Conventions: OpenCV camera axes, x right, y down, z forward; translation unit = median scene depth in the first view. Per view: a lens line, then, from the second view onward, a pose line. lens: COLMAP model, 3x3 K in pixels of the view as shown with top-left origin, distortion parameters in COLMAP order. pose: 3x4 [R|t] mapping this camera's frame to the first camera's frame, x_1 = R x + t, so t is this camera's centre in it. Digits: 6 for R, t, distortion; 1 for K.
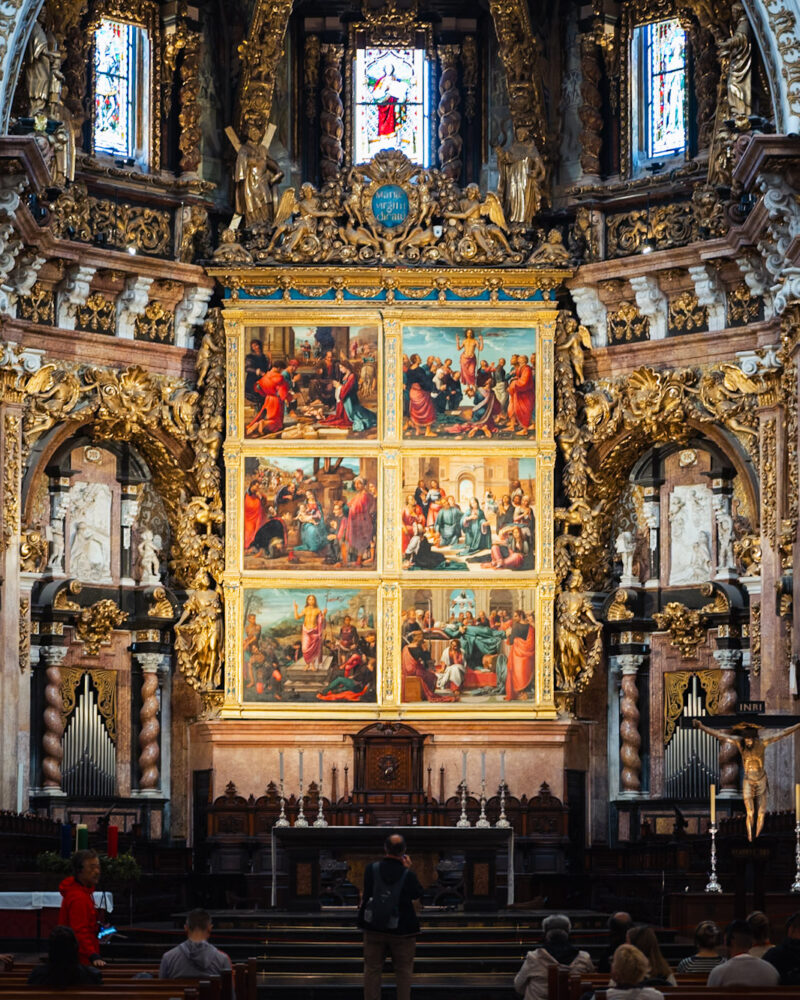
lens RADIAL K [[3023.2, 0, 412.4], [0, 3023.2, 733.4], [0, 0, 1]] dist [-0.038006, 0.000000]
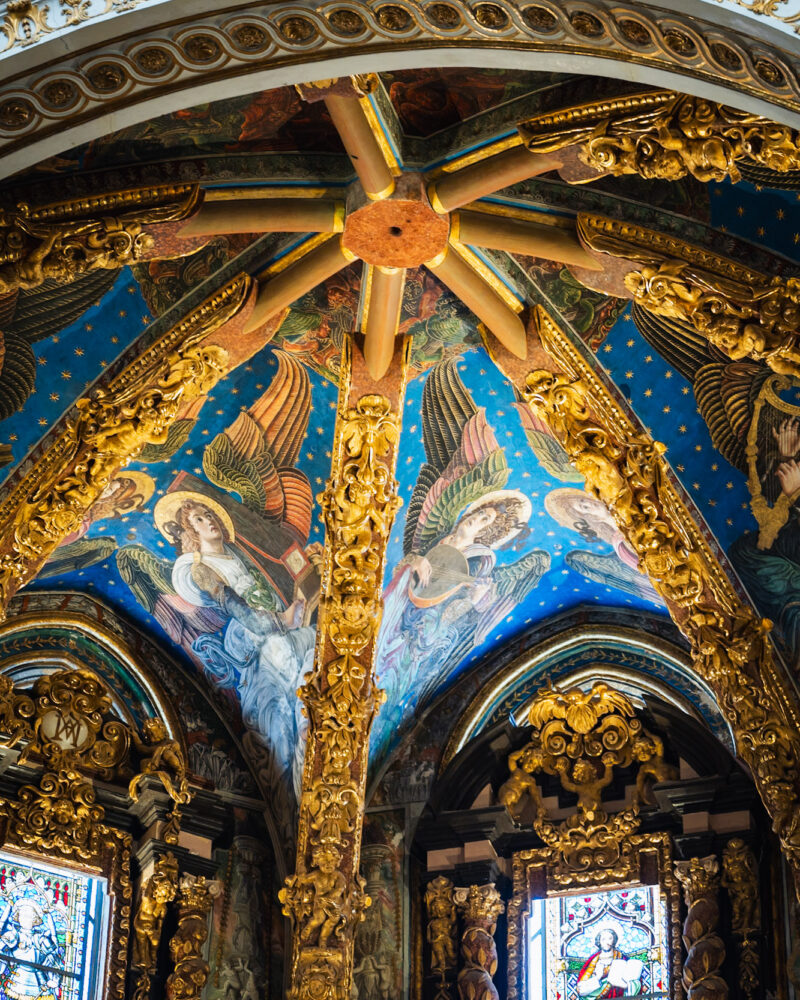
lens RADIAL K [[3164.5, 0, 394.4], [0, 3164.5, 502.8], [0, 0, 1]] dist [-0.090933, 0.000000]
pose [[0.955752, -0.160997, -0.246208, 0.104612], [-0.002558, 0.832365, -0.554221, 0.018045], [0.294163, 0.530328, 0.795123, 0.528108]]
